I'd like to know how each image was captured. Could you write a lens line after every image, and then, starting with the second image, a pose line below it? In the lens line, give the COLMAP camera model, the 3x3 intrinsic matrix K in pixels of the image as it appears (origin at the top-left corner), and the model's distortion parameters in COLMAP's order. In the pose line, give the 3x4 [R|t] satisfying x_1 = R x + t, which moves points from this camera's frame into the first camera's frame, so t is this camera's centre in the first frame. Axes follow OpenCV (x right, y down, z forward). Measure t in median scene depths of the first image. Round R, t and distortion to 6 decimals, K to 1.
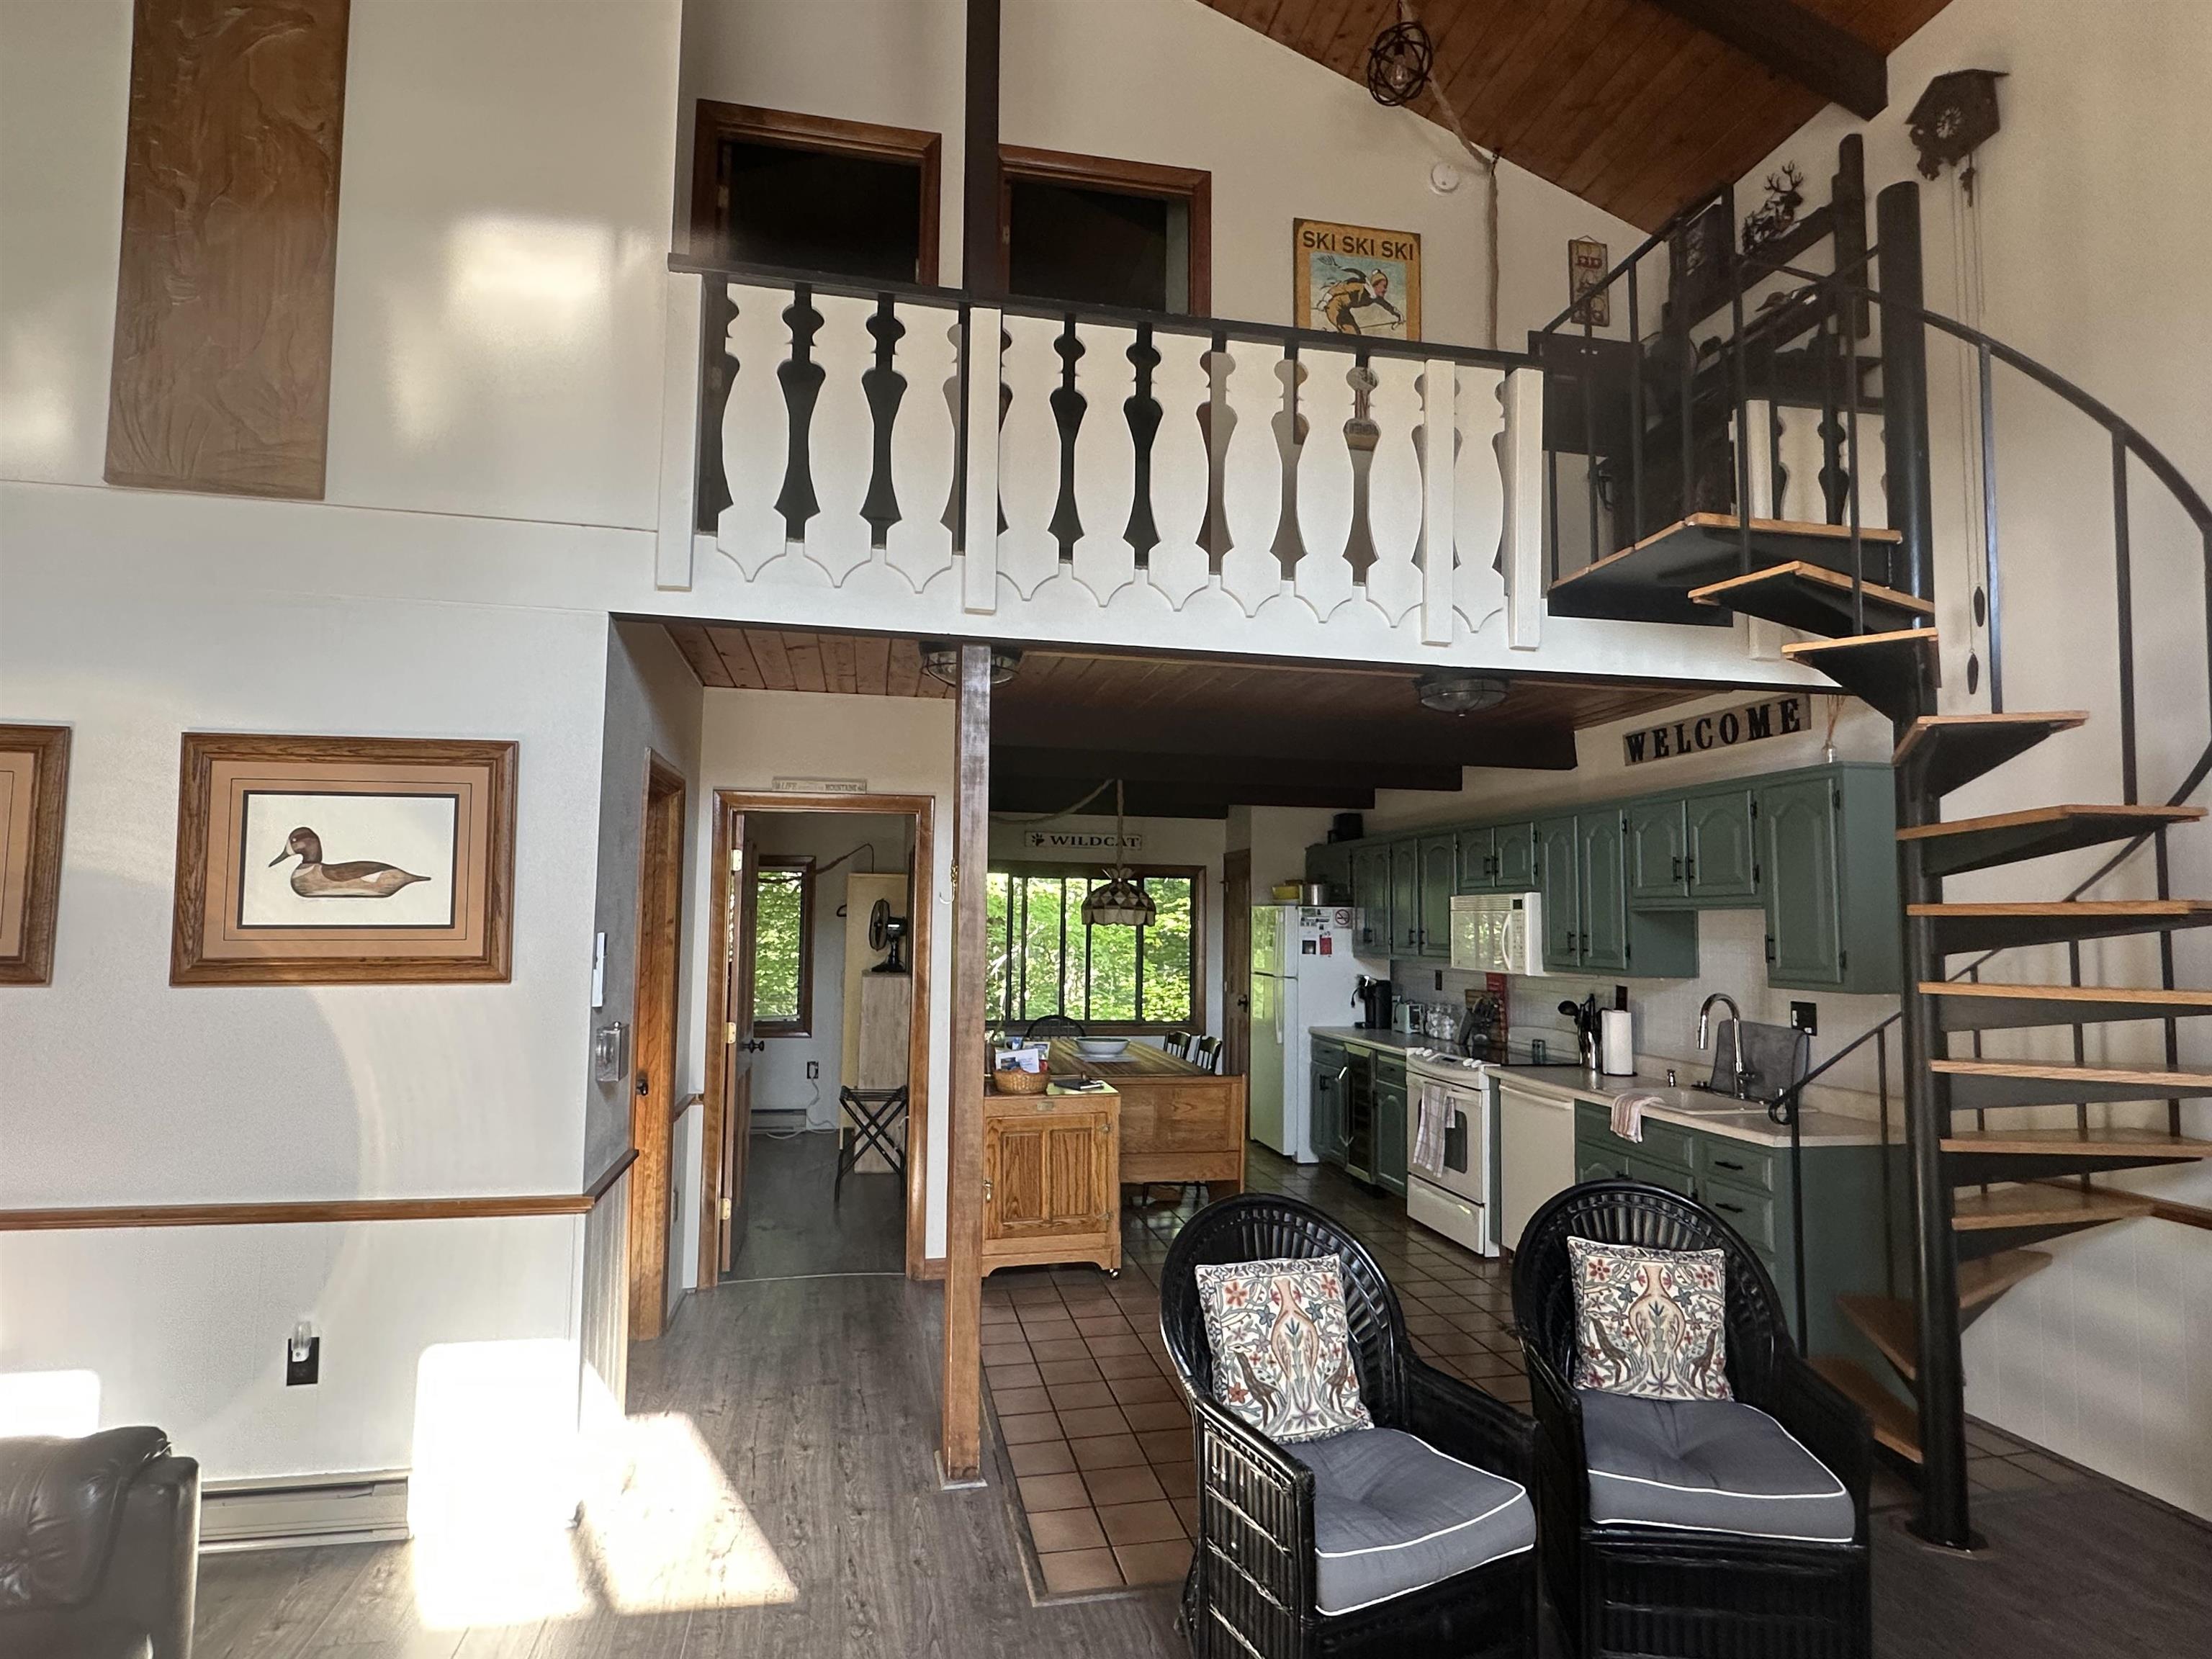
lens RADIAL K [[1187.4, 0, 1094.5], [0, 1187.4, 836.1], [0, 0, 1]] dist [0.000115, -0.002077]
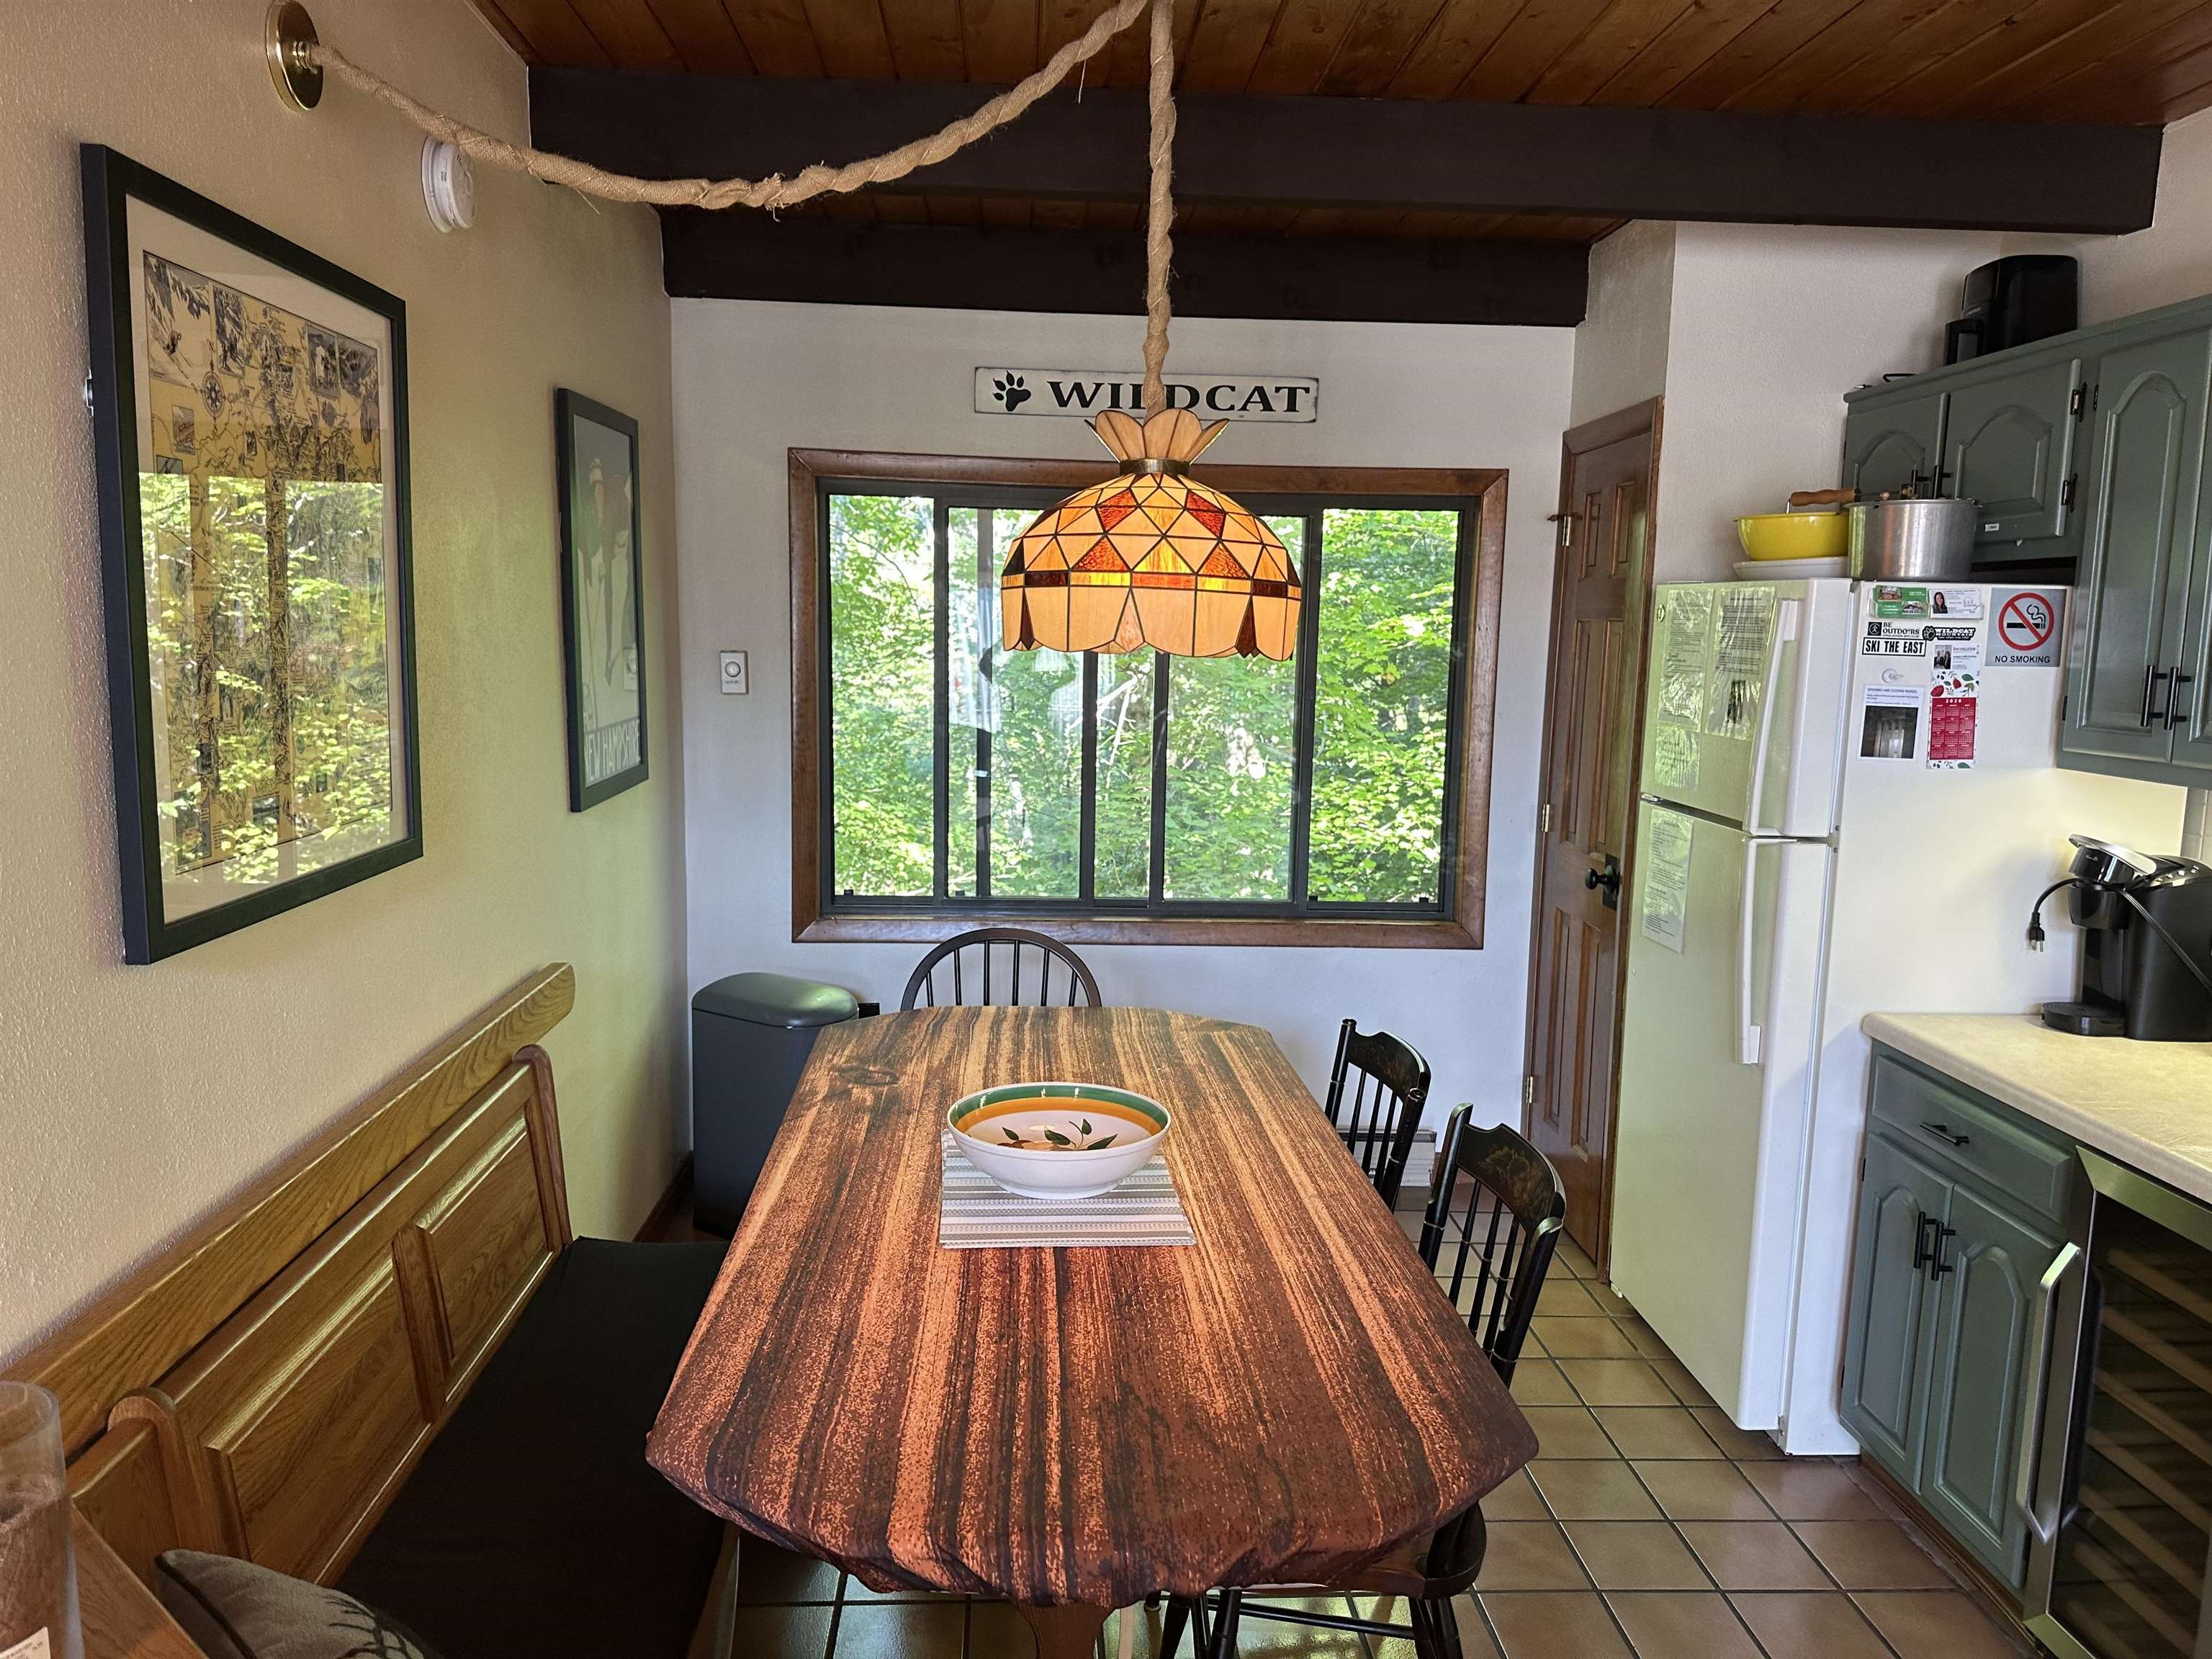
lens RADIAL K [[1579.2, 0, 1125.7], [0, 1579.2, 849.9], [0, 0, 1]] dist [0.095730, -0.112718]
pose [[0.992028, 0.023684, -0.123775, 0.083347], [0.002869, 0.977681, 0.210075, 0.066492], [0.125988, -0.208755, 0.969819, 0.971073]]
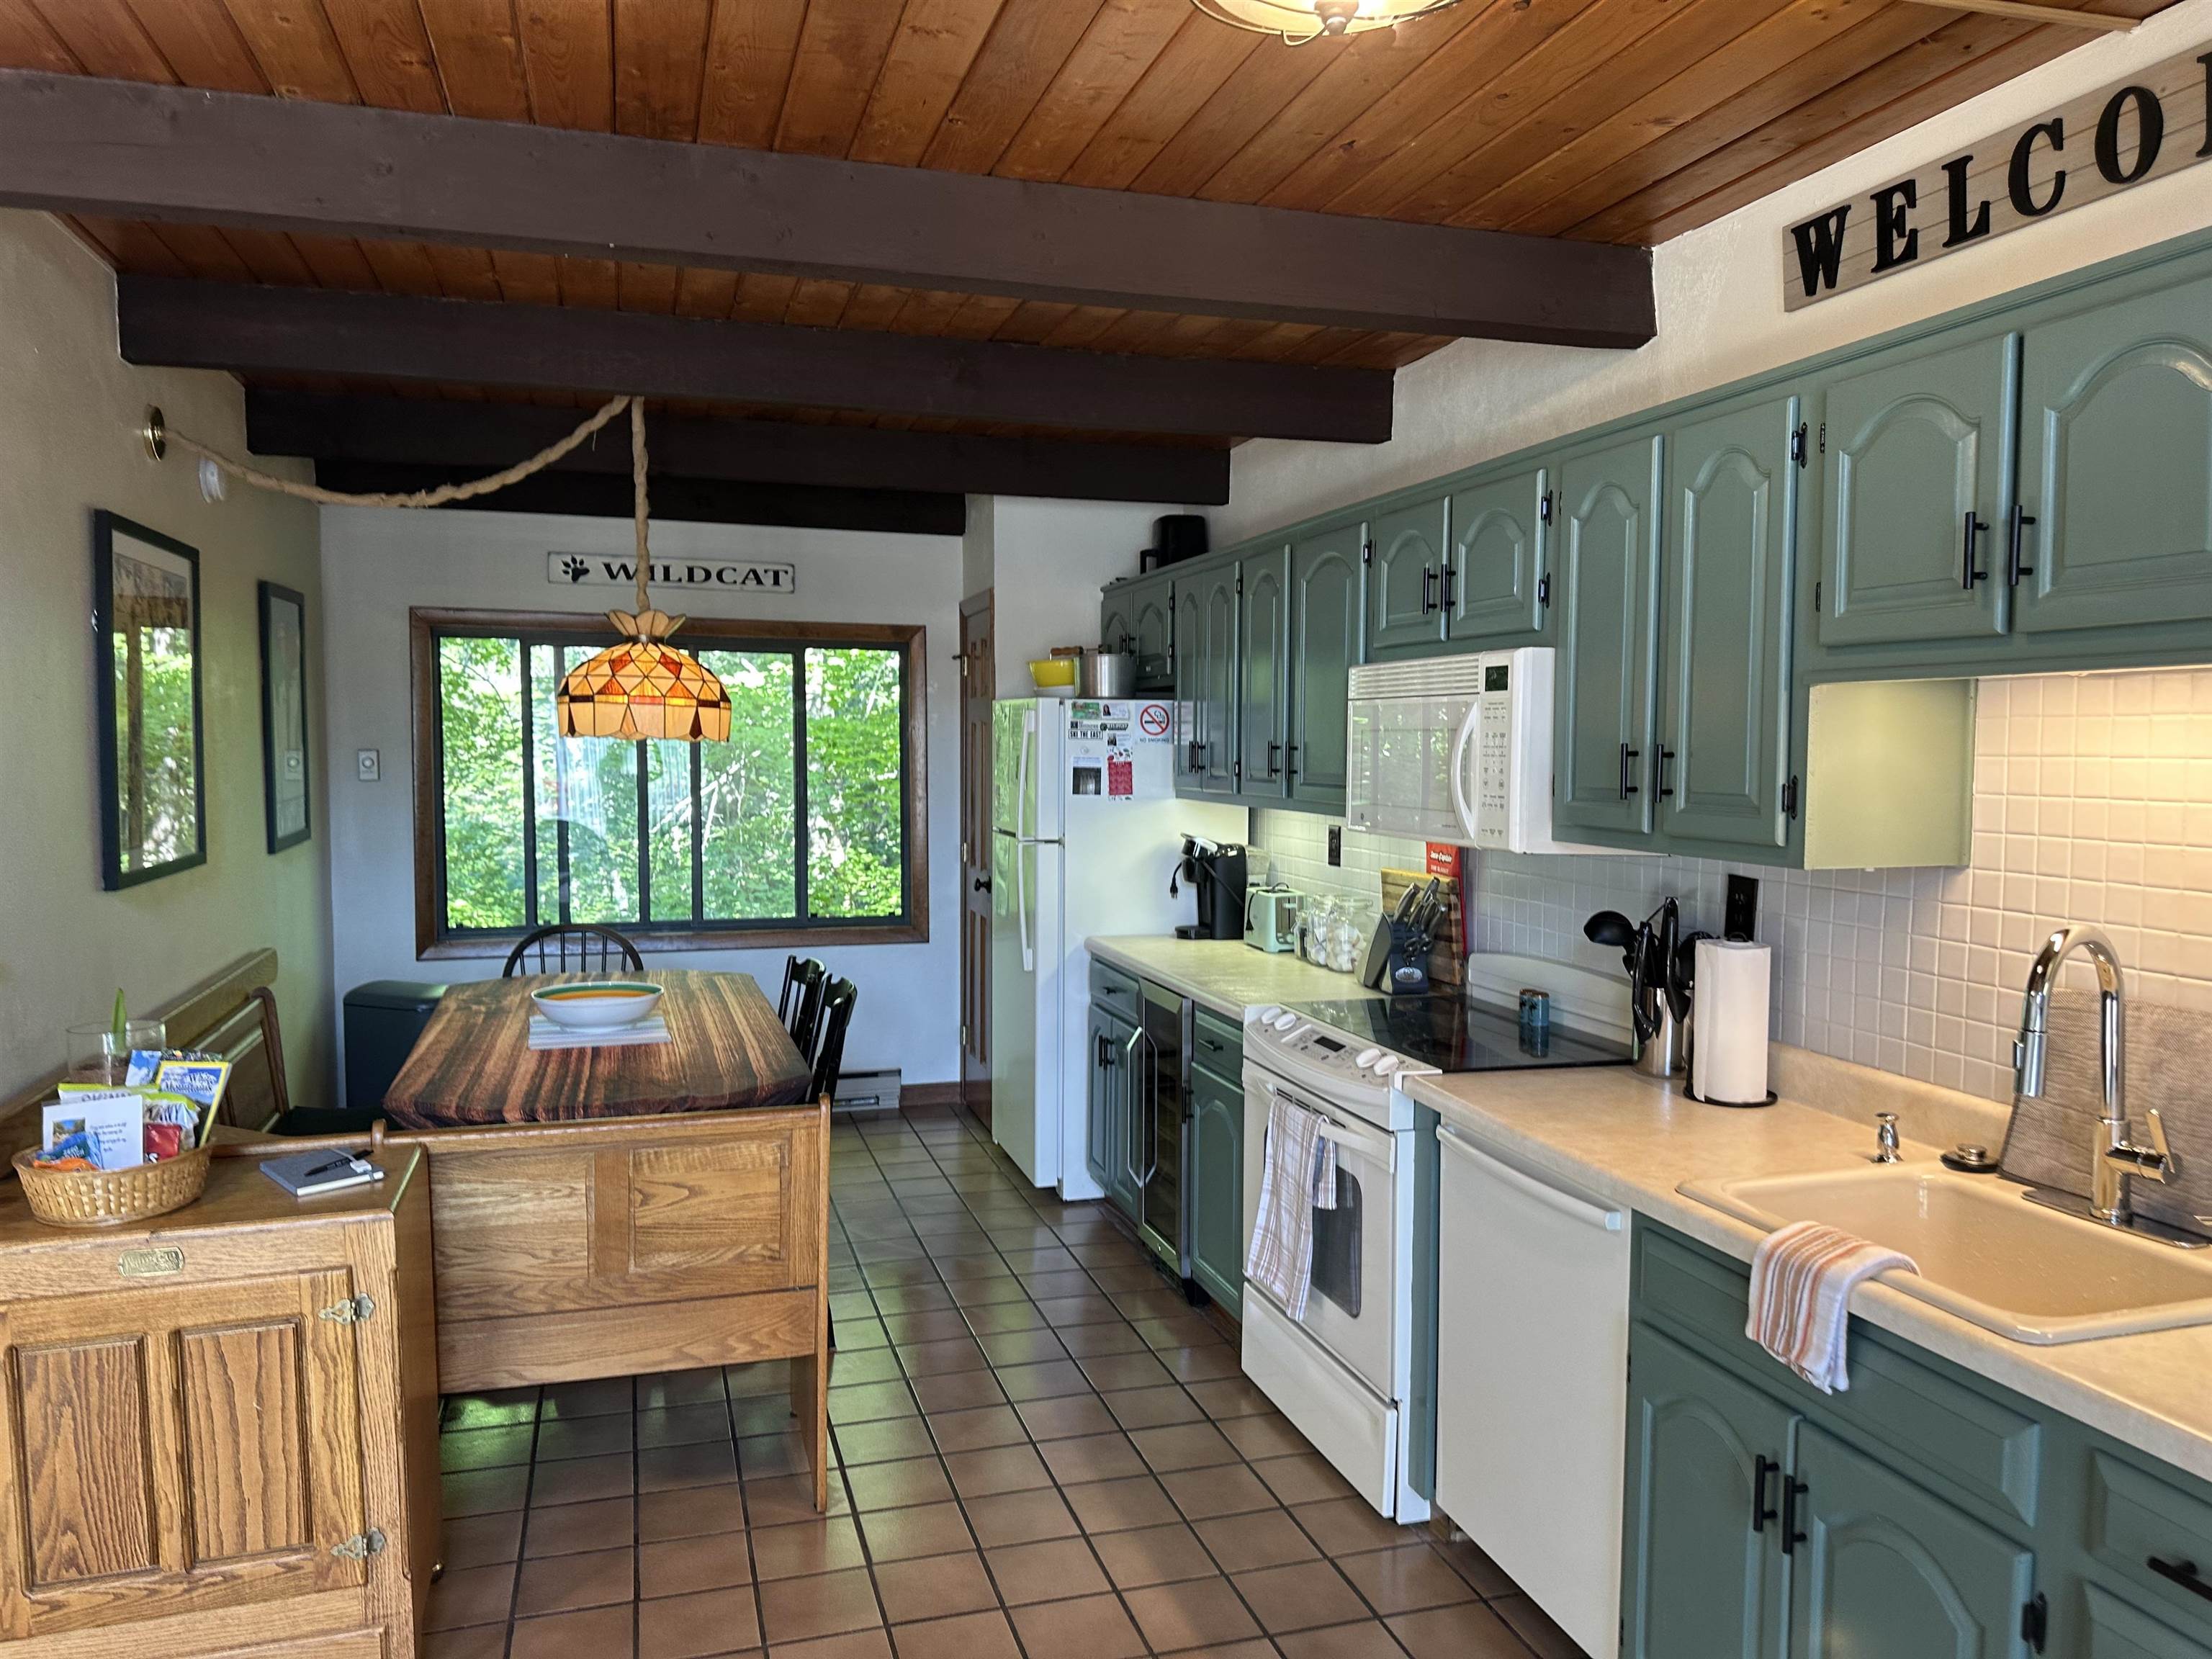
lens RADIAL K [[1579.2, 0, 1115.1], [0, 1579.2, 850.5], [0, 0, 1]] dist [0.095730, -0.112718]
pose [[0.994530, -0.016037, 0.103218, 0.196455], [0.000949, 0.989490, 0.144600, 0.042834], [-0.104452, -0.143711, 0.984092, 0.545245]]
